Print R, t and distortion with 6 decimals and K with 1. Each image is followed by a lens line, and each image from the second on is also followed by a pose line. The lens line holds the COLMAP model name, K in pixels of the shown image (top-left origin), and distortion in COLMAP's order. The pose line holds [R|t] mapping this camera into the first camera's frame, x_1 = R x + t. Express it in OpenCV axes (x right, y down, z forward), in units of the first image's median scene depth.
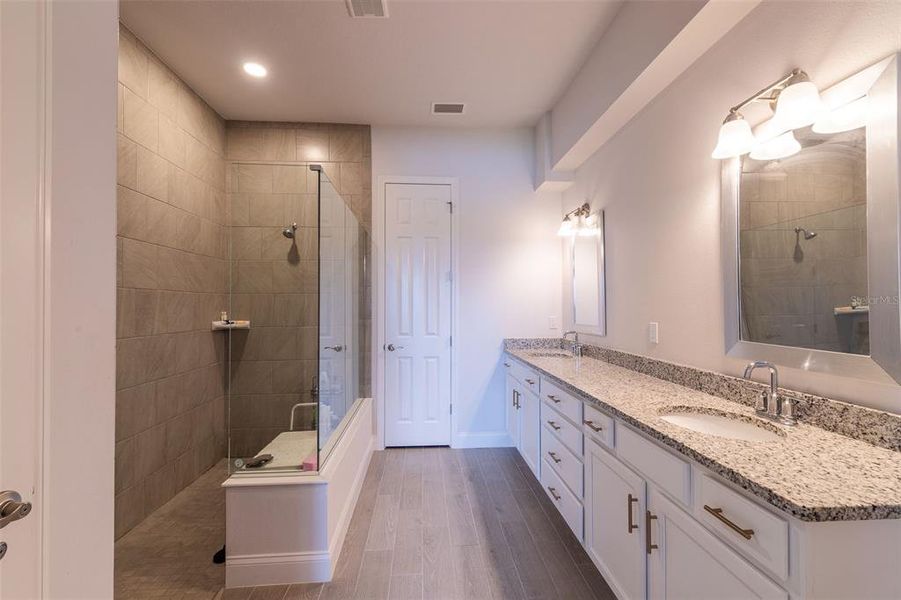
lens RADIAL K [[390.2, 0, 473.0], [0, 390.2, 301.3], [0, 0, 1]] dist [-0.000089, -0.001273]
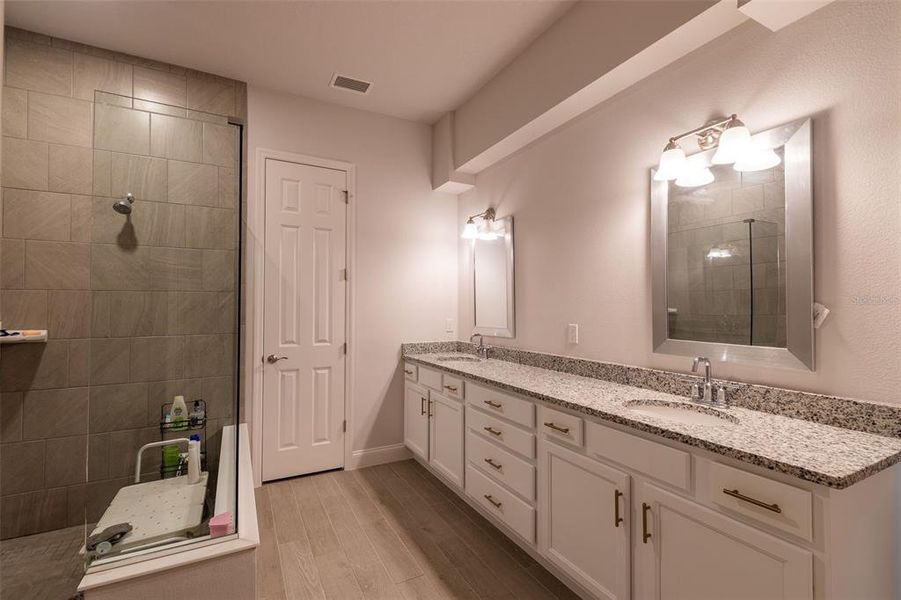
lens RADIAL K [[390.2, 0, 453.4], [0, 390.2, 301.3], [0, 0, 1]] dist [-0.000089, -0.001273]
pose [[0.917645, 0.009257, 0.397293, -0.249490], [-0.006808, 0.999948, -0.007574, 0.000905], [-0.397342, 0.004246, 0.917661, 0.128043]]
